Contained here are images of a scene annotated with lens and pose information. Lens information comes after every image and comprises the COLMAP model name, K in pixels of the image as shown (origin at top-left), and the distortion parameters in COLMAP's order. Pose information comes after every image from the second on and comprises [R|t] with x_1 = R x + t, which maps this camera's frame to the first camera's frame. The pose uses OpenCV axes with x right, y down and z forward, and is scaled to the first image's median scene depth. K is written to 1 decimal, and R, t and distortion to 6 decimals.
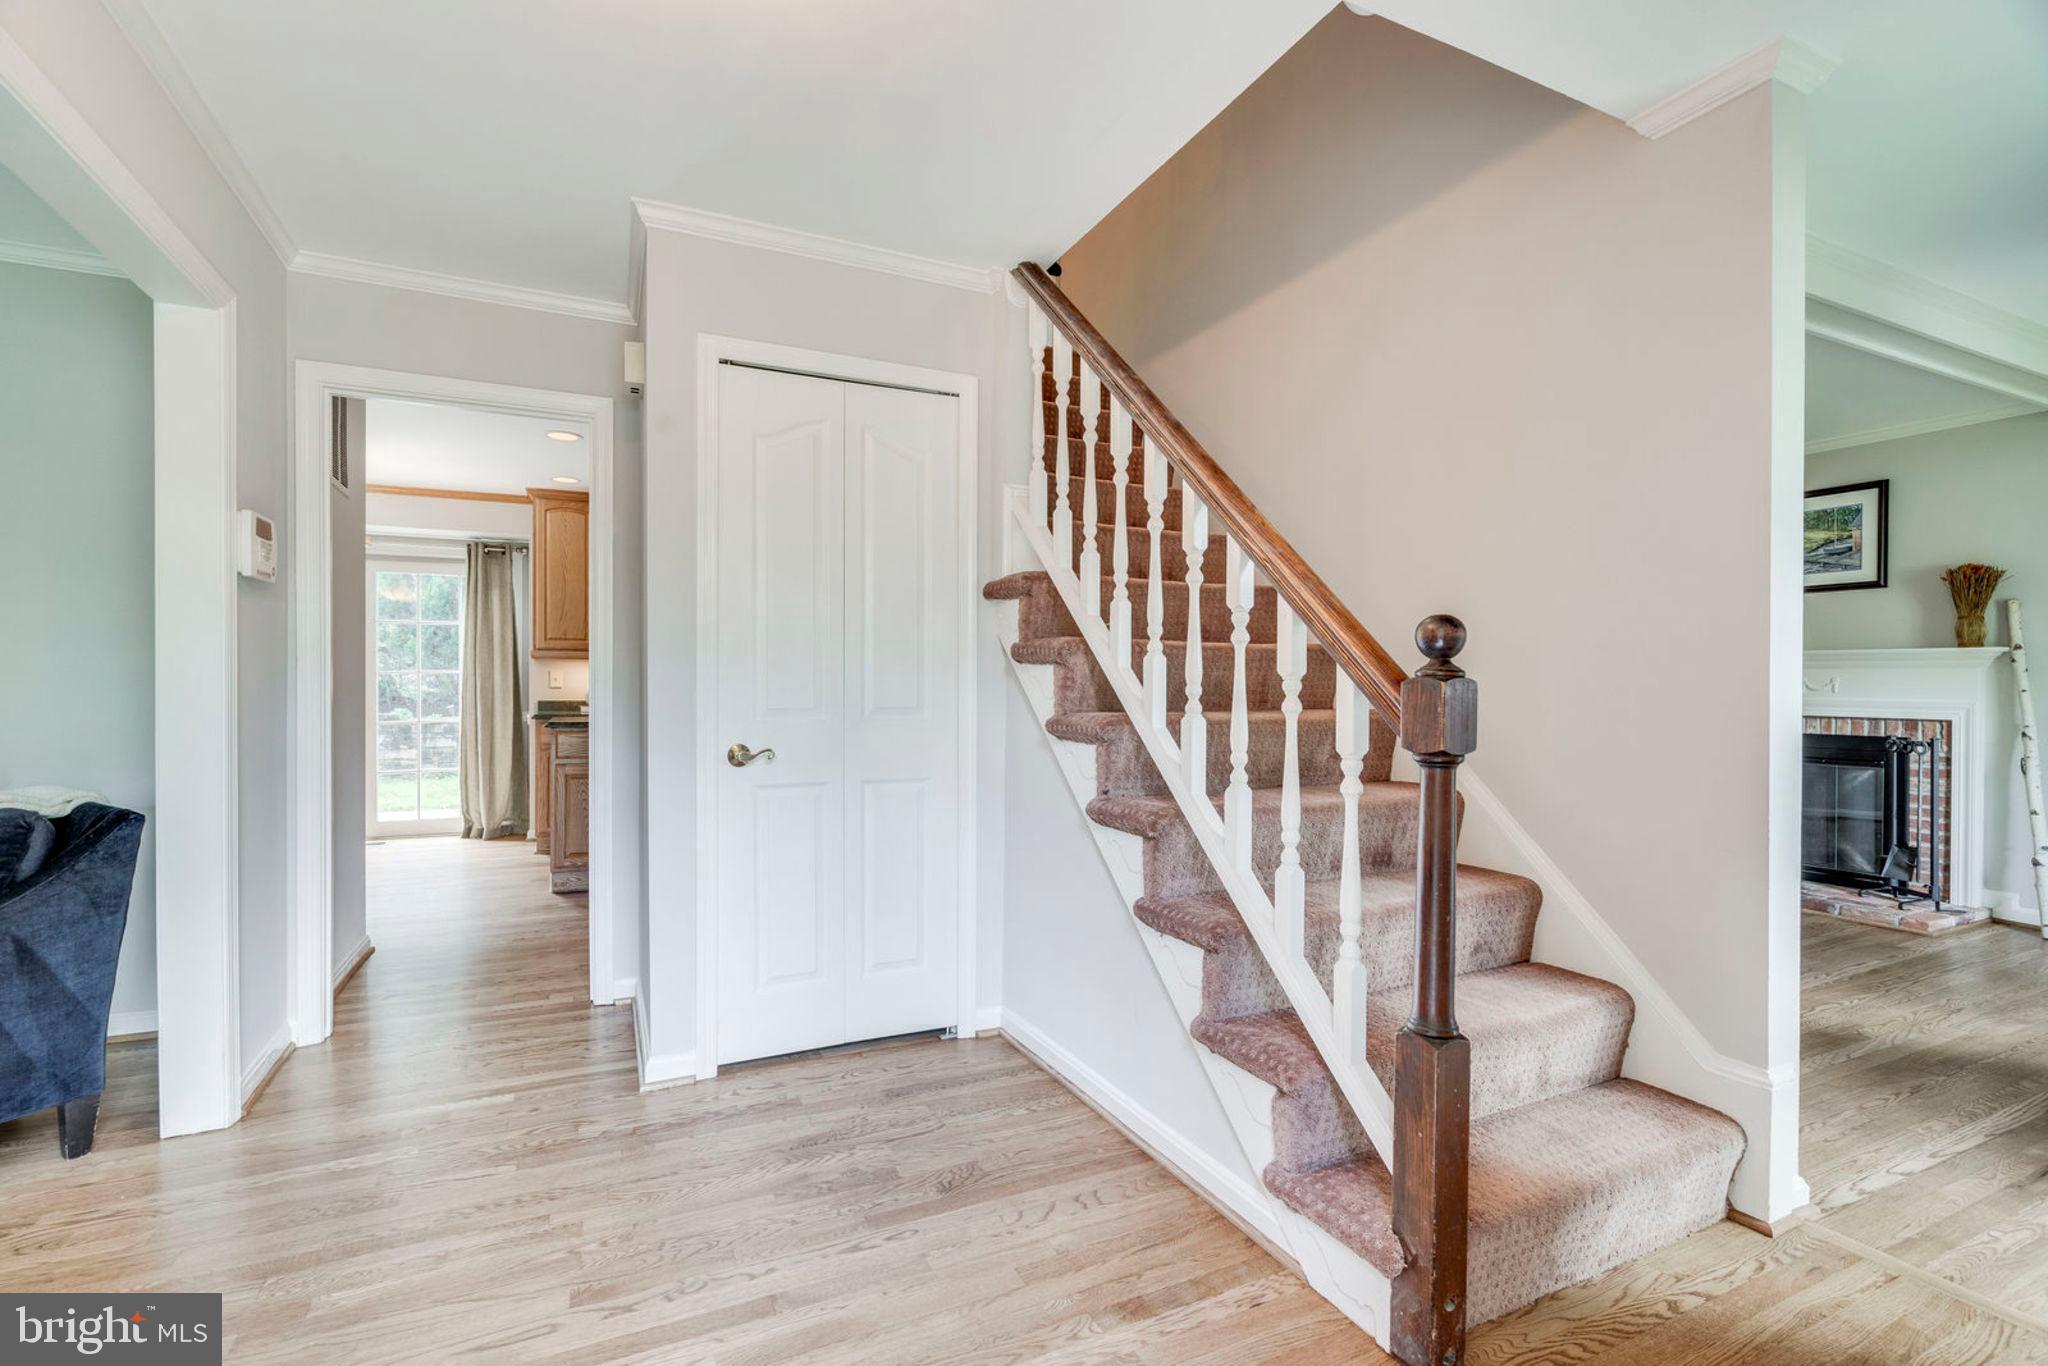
lens RADIAL K [[926.3, 0, 1013.4], [0, 926.3, 691.8], [0, 0, 1]] dist [0.002371, 0.000263]
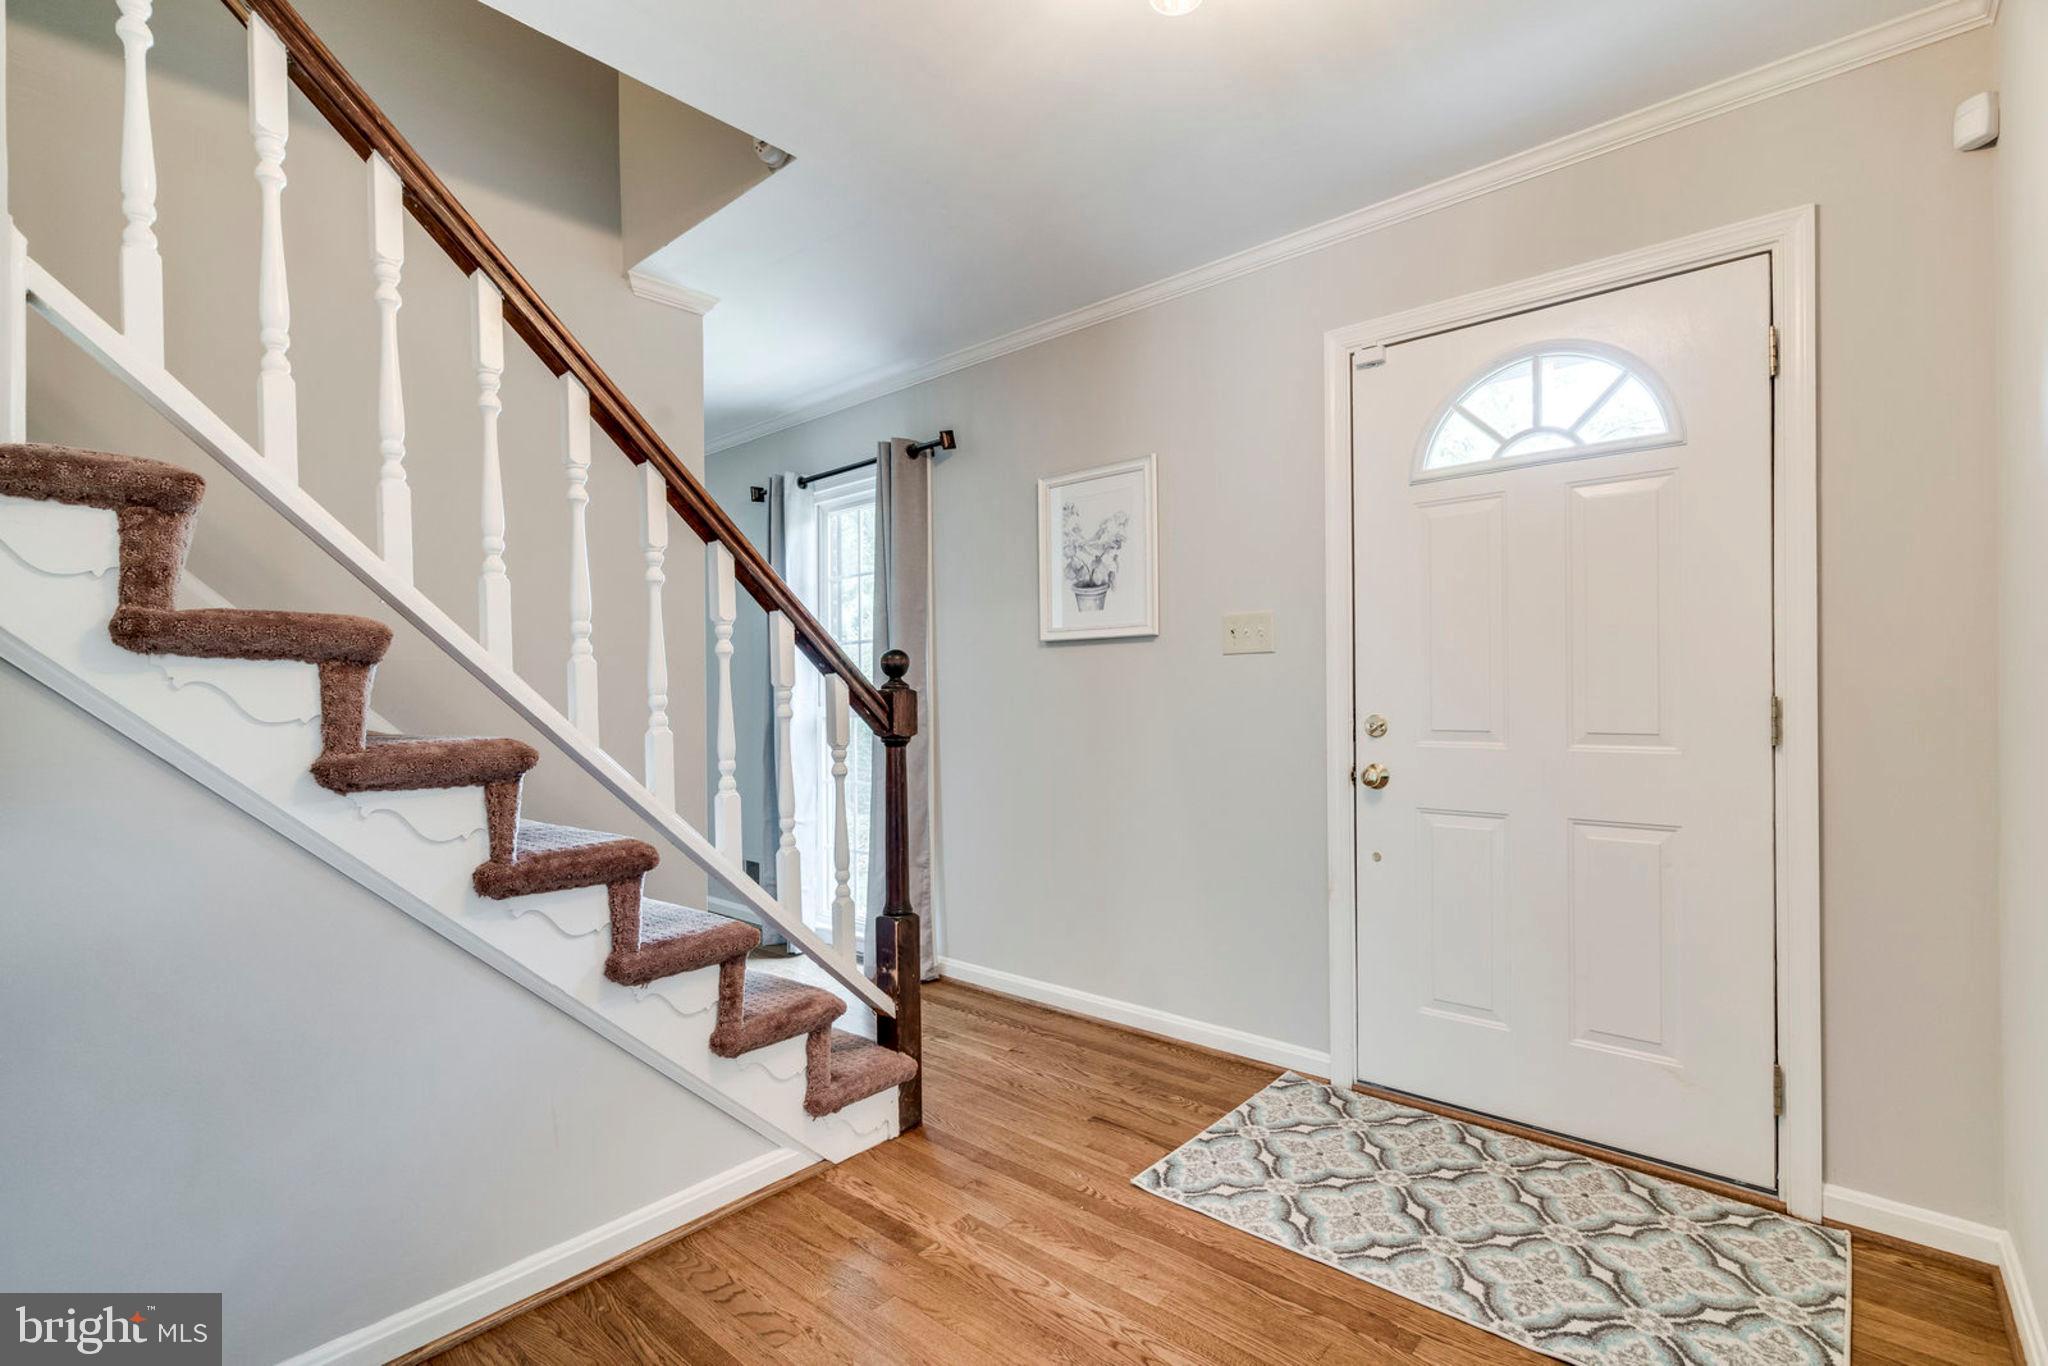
lens RADIAL K [[926.3, 0, 1013.4], [0, 926.3, 691.8], [0, 0, 1]] dist [0.002371, 0.000263]
pose [[-0.398793, 0.004996, 0.917027, -0.964561], [0.007027, 0.999972, -0.002391, -0.006551], [-0.917014, 0.005491, -0.398817, 1.294837]]
